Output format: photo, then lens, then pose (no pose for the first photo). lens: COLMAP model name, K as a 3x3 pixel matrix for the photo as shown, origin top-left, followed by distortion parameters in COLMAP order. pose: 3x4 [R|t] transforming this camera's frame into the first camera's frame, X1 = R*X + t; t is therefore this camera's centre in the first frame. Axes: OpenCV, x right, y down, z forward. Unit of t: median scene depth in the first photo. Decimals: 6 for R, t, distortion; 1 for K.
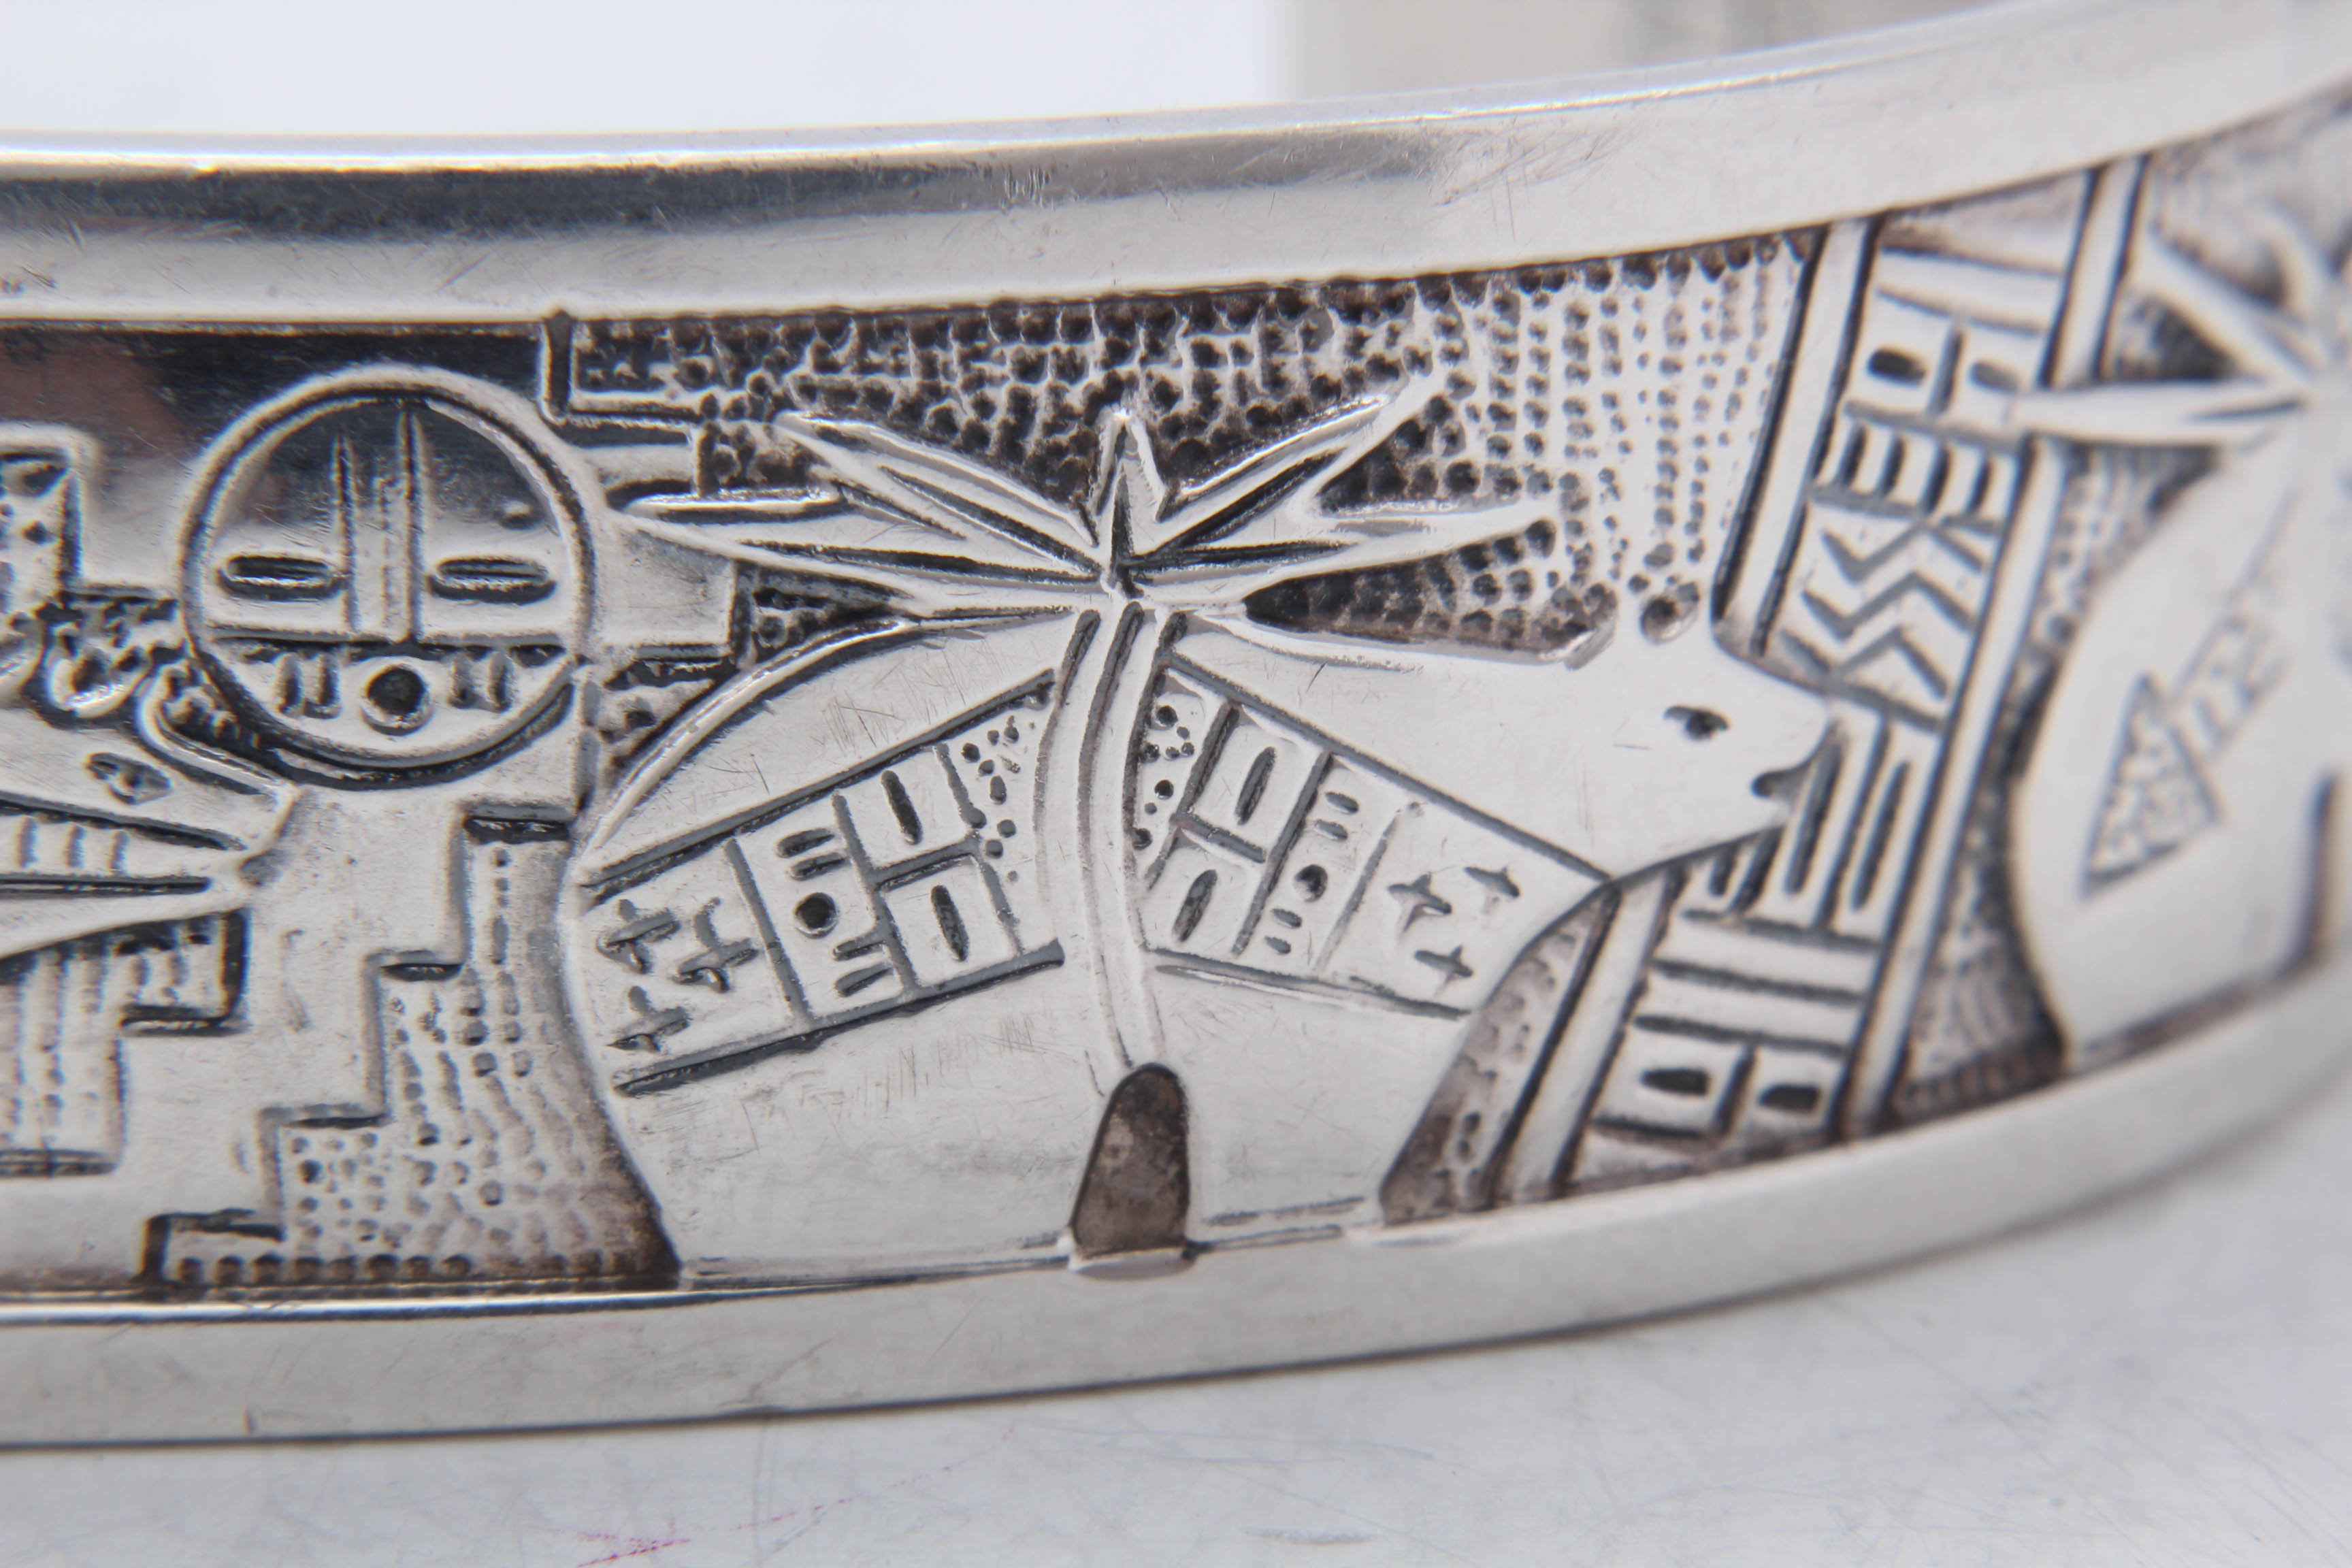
lens RADIAL K [[7834.8, 0, 1184.5], [0, 7834.8, 813.6], [0, 0, 1]] dist [1.008739, 0.000000]
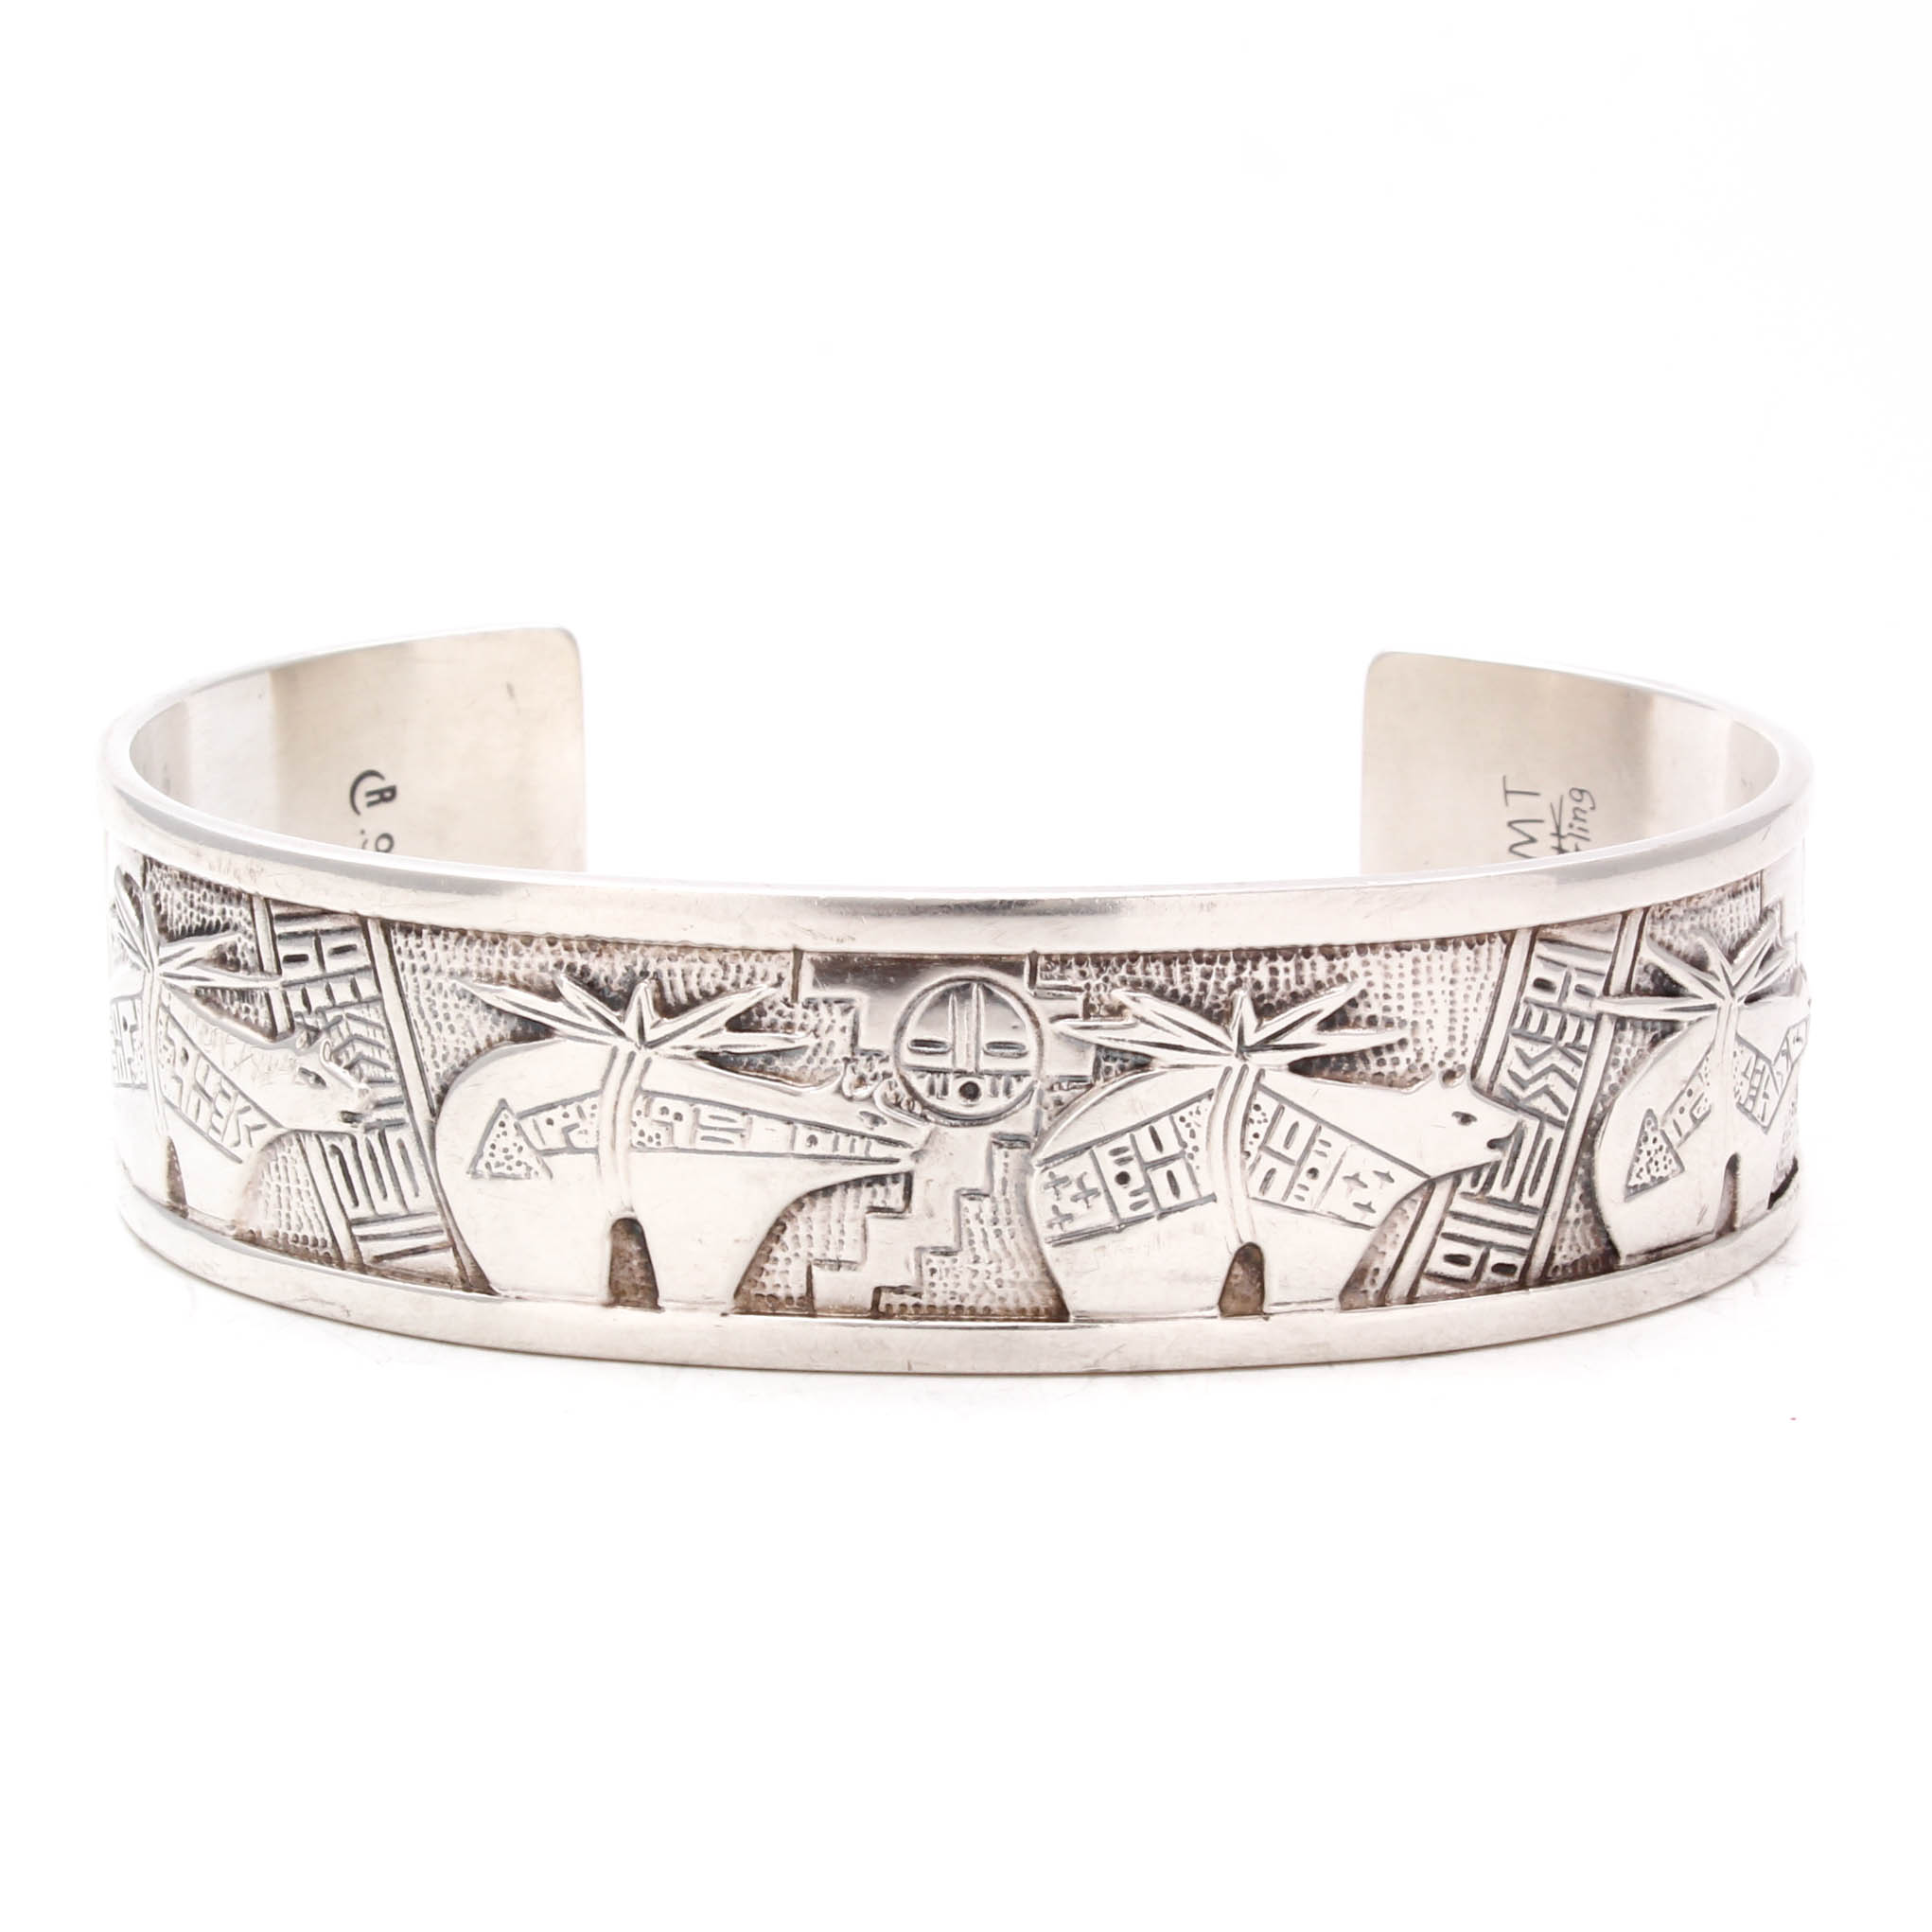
lens RADIAL K [[8058.8, 0, 943.4], [0, 8058.8, 1064.9], [0, 0, 1]] dist [-1.800597, 0.000000]
pose [[0.995280, 0.021500, -0.094630, 0.143483], [-0.027059, 0.997958, -0.057860, 0.128331], [0.093193, 0.060148, 0.993830, -1.641597]]
